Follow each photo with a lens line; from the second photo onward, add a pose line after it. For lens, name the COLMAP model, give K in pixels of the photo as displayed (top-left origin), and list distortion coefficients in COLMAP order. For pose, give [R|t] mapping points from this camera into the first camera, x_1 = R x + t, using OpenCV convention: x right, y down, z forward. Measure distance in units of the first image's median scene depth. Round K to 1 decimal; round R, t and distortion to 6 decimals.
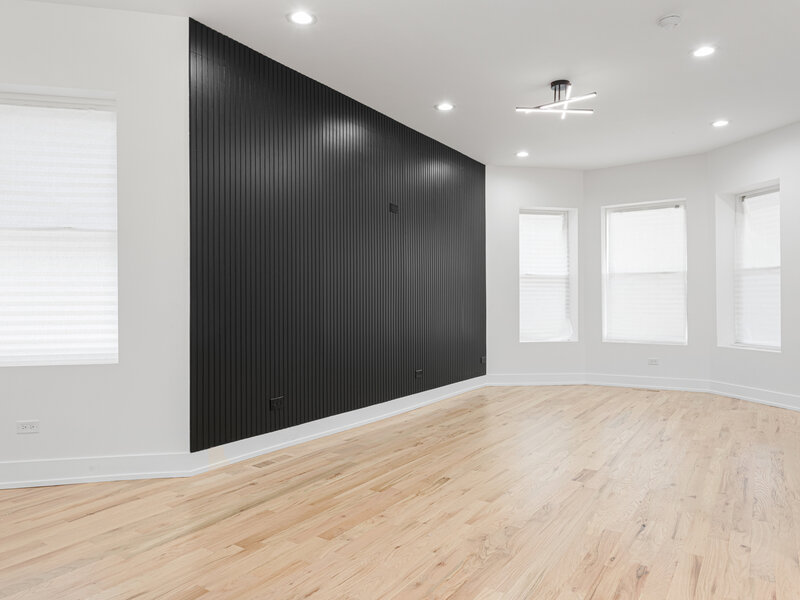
lens RADIAL K [[547.9, 0, 400.0], [0, 547.9, 300.0], [0, 0, 1]] dist [-0.014122, 0.000516]
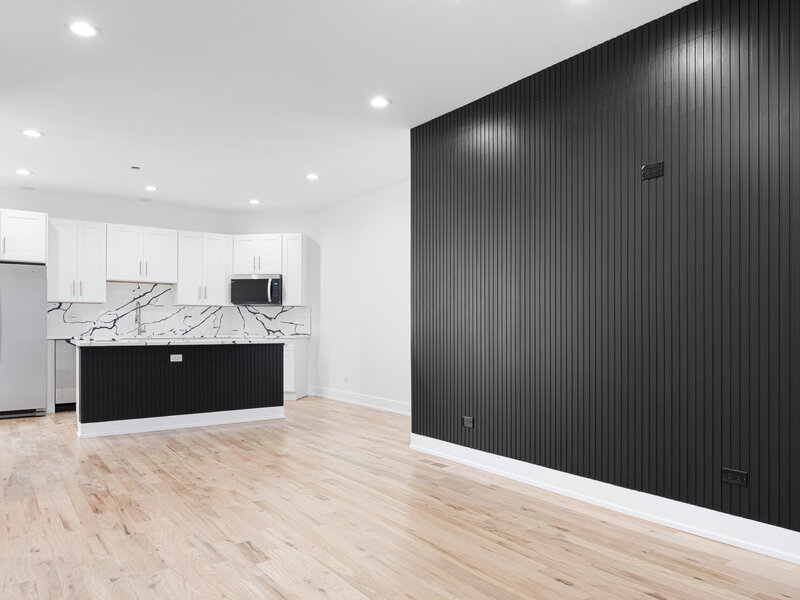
lens RADIAL K [[570.8, 0, 395.9], [0, 570.8, 329.1], [0, 0, 1]] dist [-0.015060, 0.000715]
pose [[-0.354966, 0.007959, -0.934845, 1.051617], [-0.000184, 0.999963, 0.008583, -0.005202], [0.934879, 0.003219, -0.354952, 1.519592]]
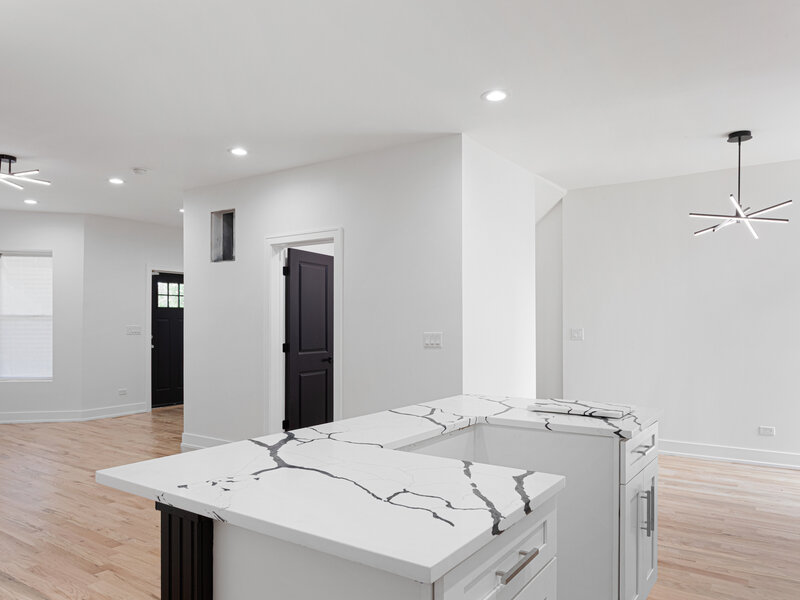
lens RADIAL K [[570.8, 0, 395.9], [0, 570.8, 329.1], [0, 0, 1]] dist [-0.015060, 0.000715]
pose [[0.008907, -0.003499, 0.999954, -1.120696], [-0.006860, 0.999970, 0.003560, -0.067256], [-0.999937, -0.006891, 0.008883, 0.250637]]
